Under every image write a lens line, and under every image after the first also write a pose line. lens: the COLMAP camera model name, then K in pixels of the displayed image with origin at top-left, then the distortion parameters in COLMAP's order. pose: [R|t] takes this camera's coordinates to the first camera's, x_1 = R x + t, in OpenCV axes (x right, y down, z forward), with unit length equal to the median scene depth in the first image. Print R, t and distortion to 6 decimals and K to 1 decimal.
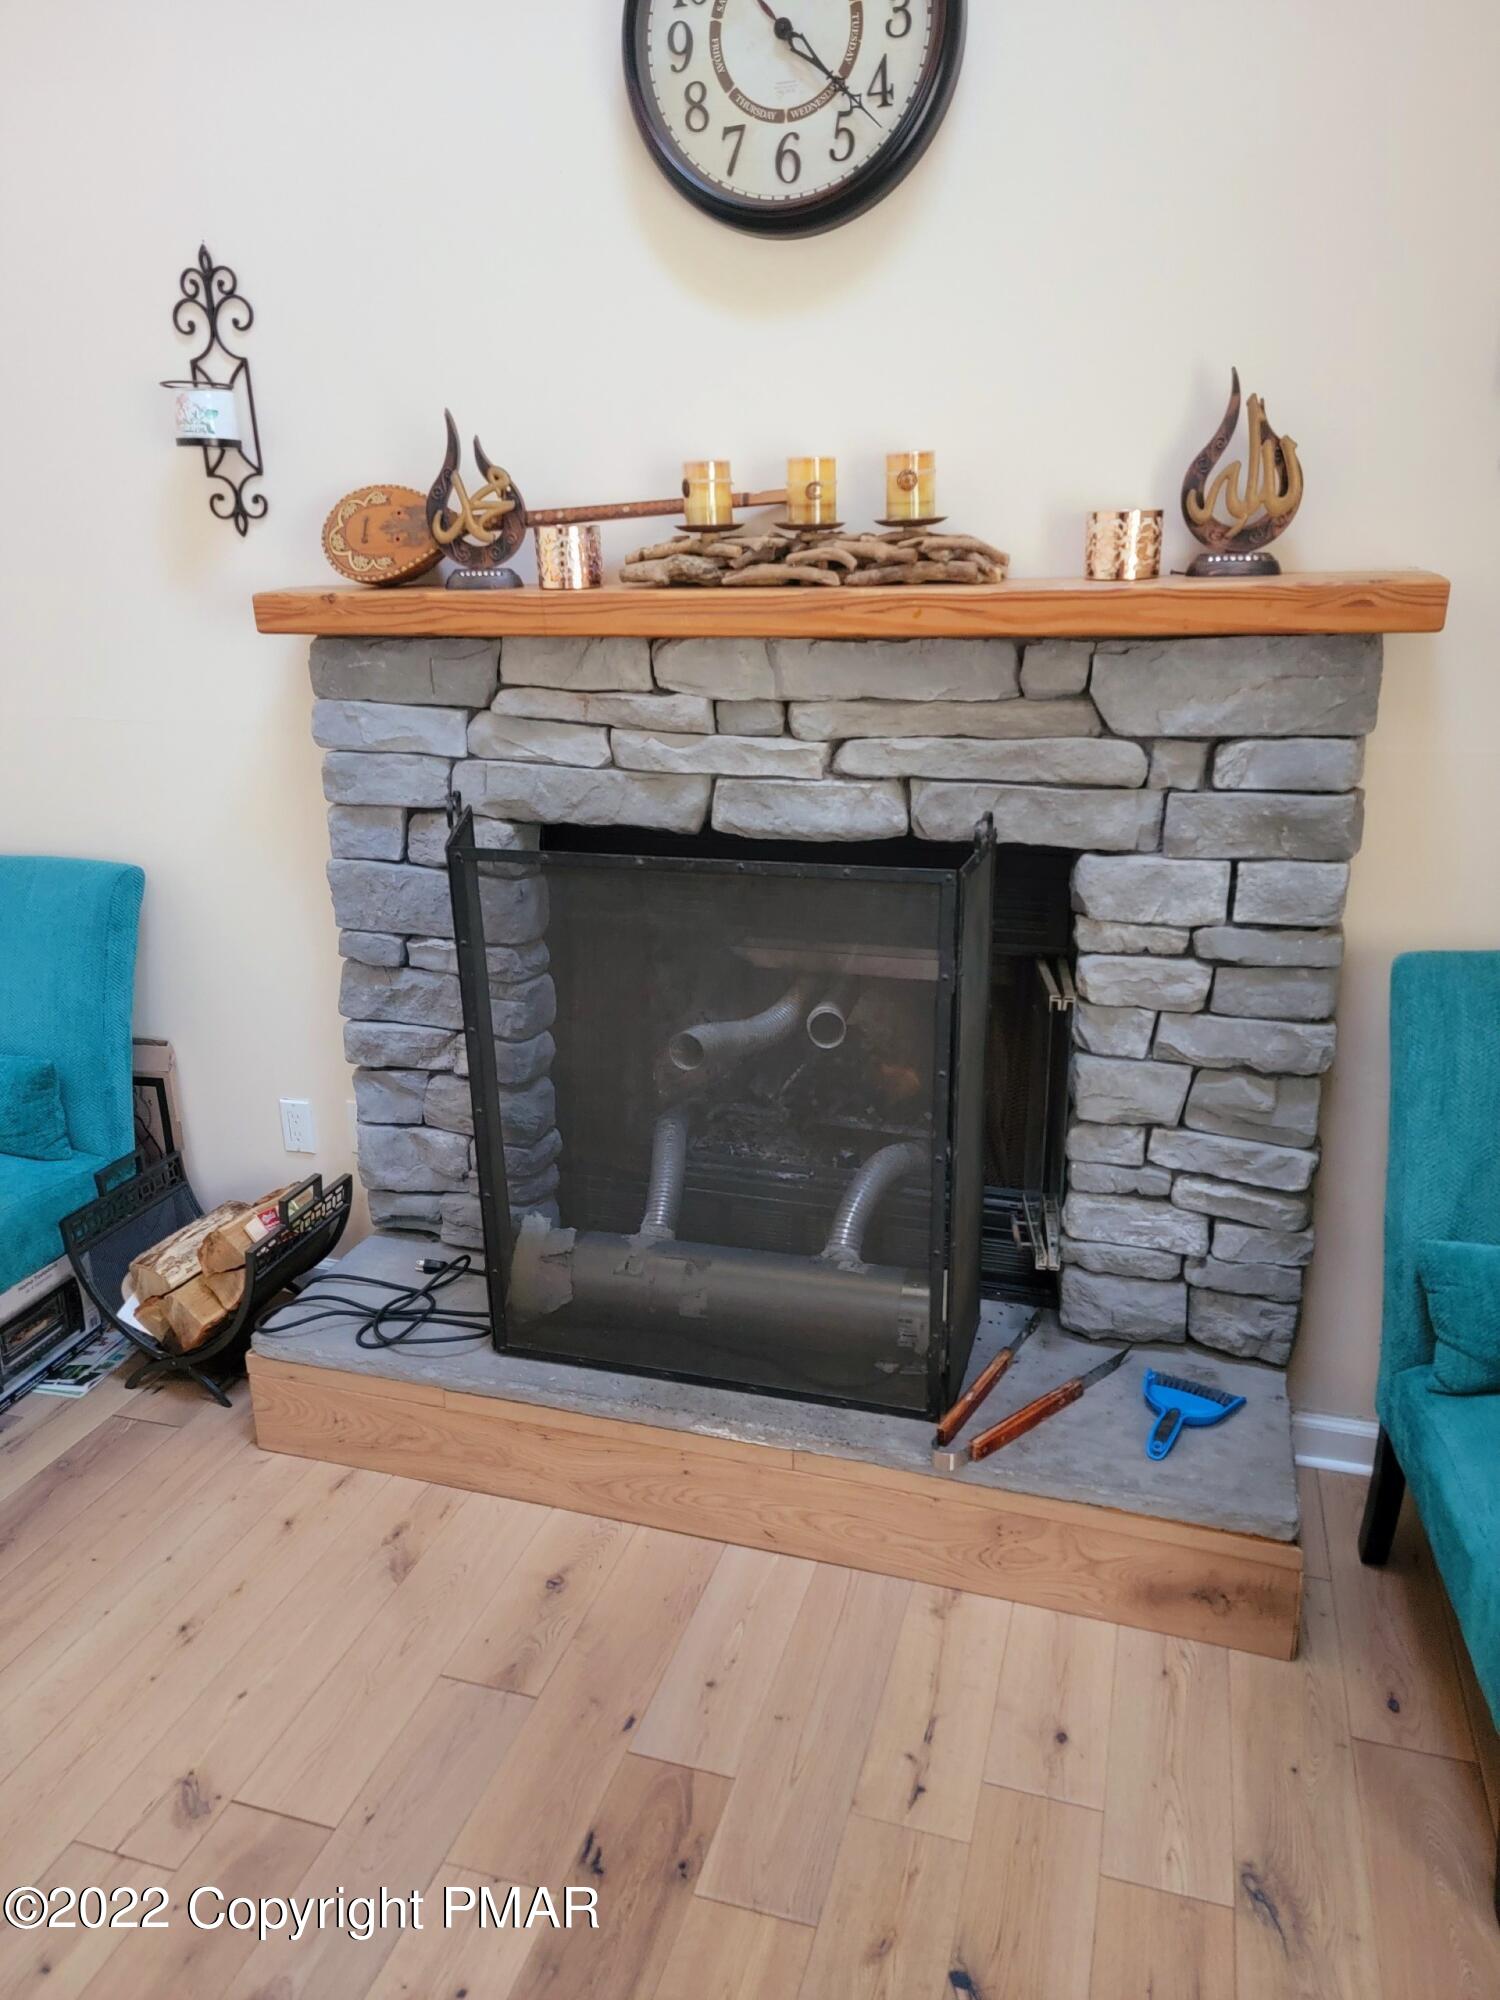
lens RADIAL K [[1392.1, 0, 750.5], [0, 1392.1, 1017.0], [0, 0, 1]] dist [0.087891, -0.074643]
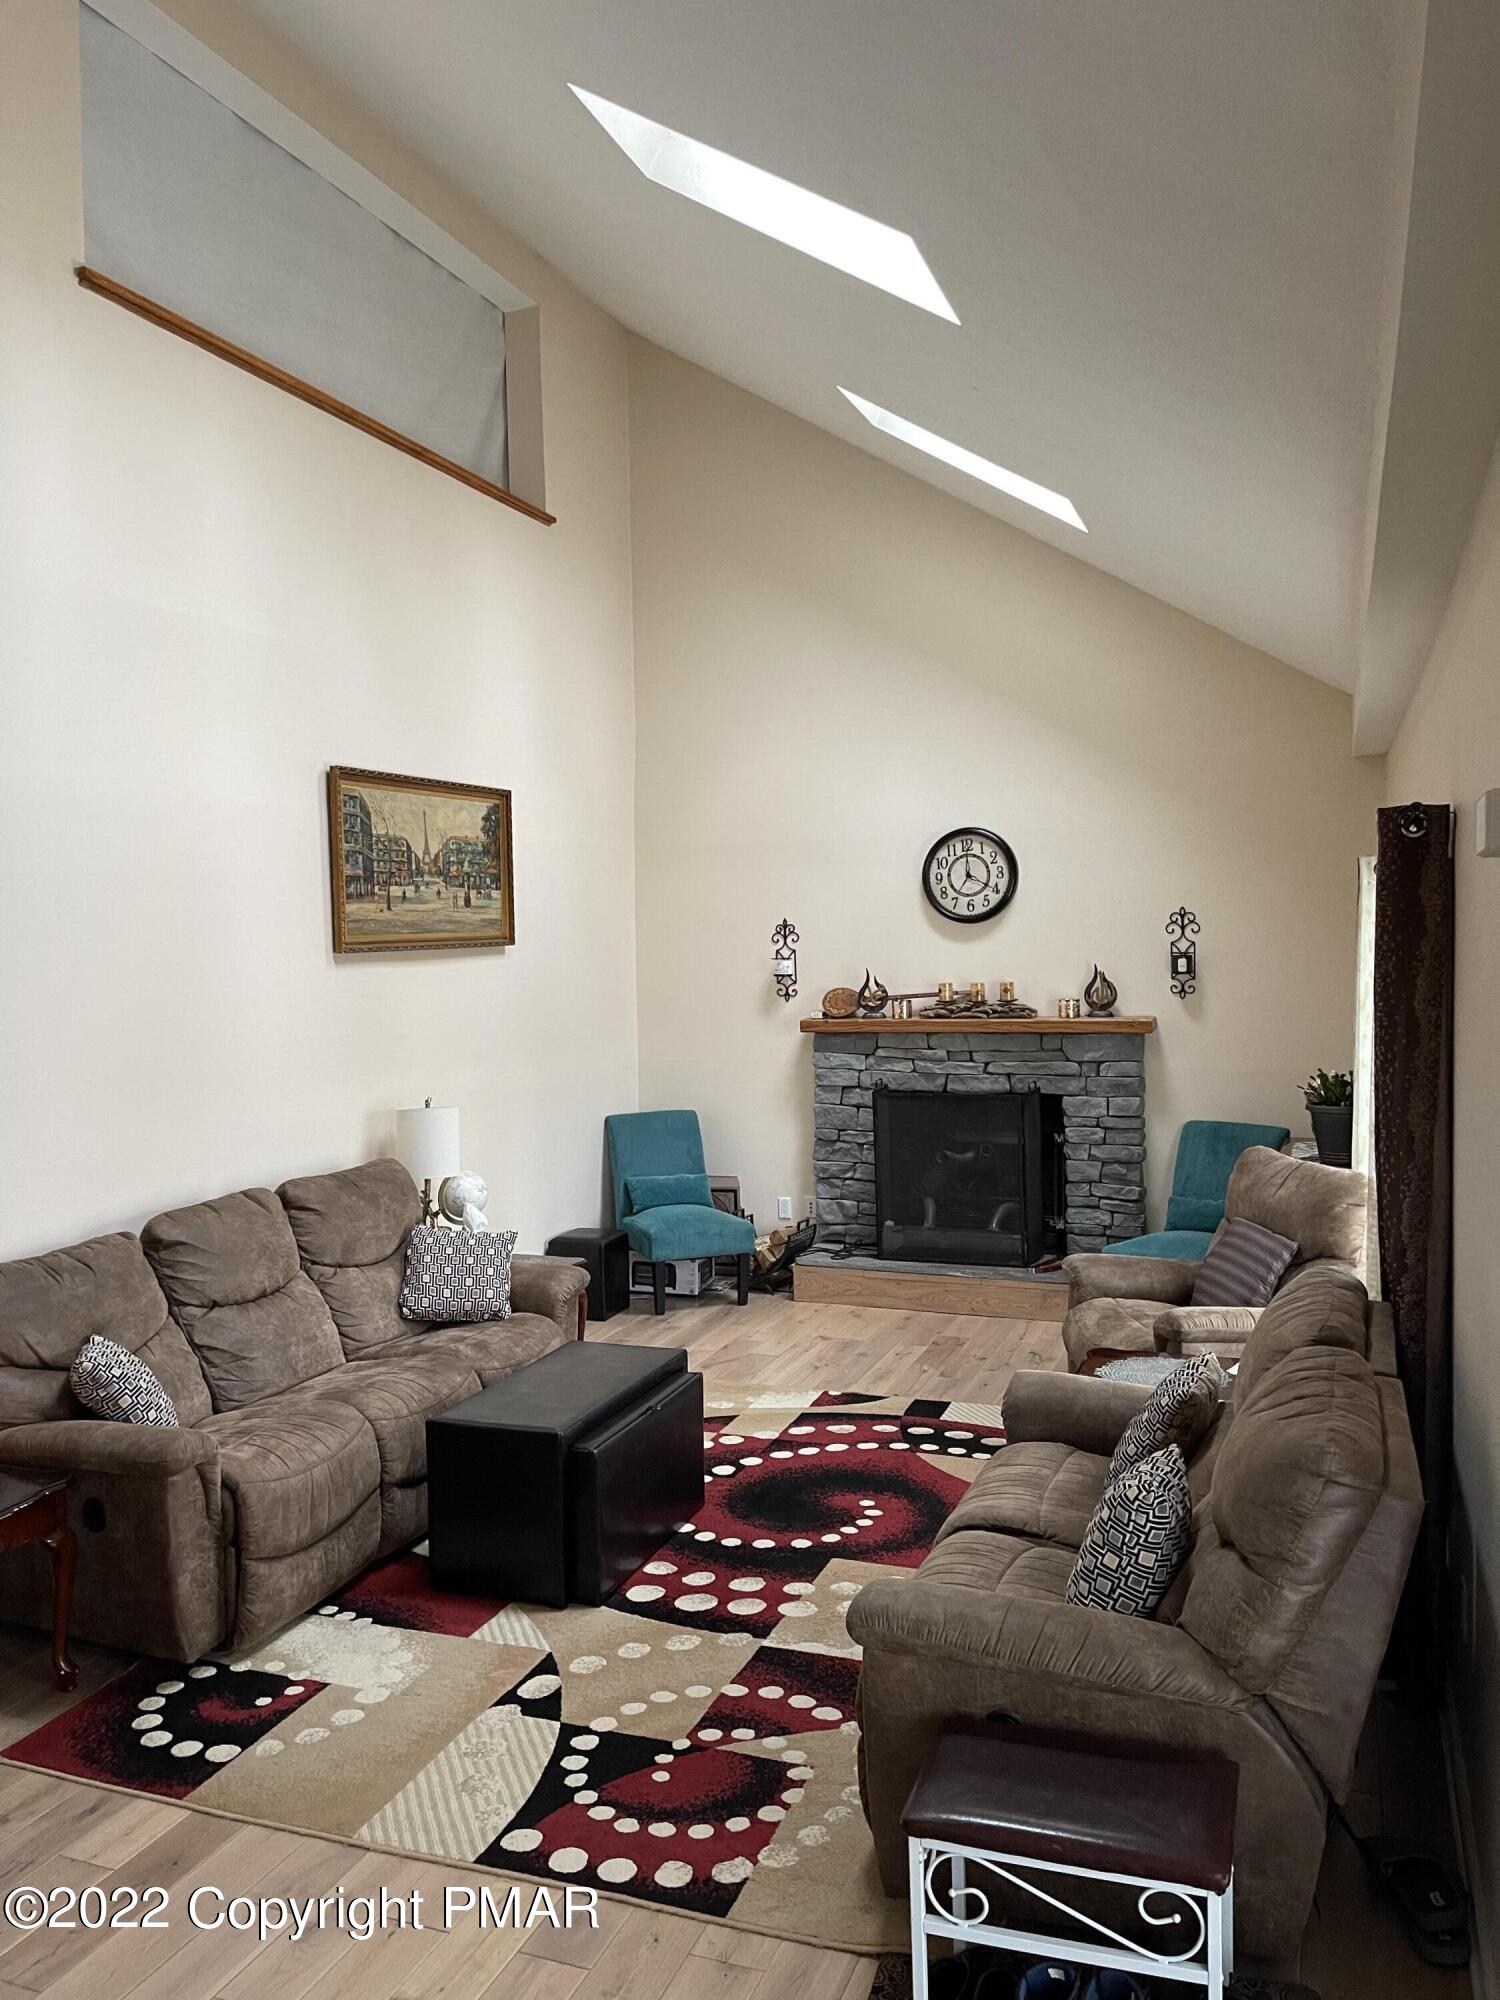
lens RADIAL K [[1508.1, 0, 751.5], [0, 1508.1, 1012.9], [0, 0, 1]] dist [0.071456, -0.078086]
pose [[0.998490, -0.002204, -0.054881, -0.290758], [-0.012419, 0.964263, -0.264657, 0.623376], [0.053503, 0.264939, 0.962780, -2.431070]]
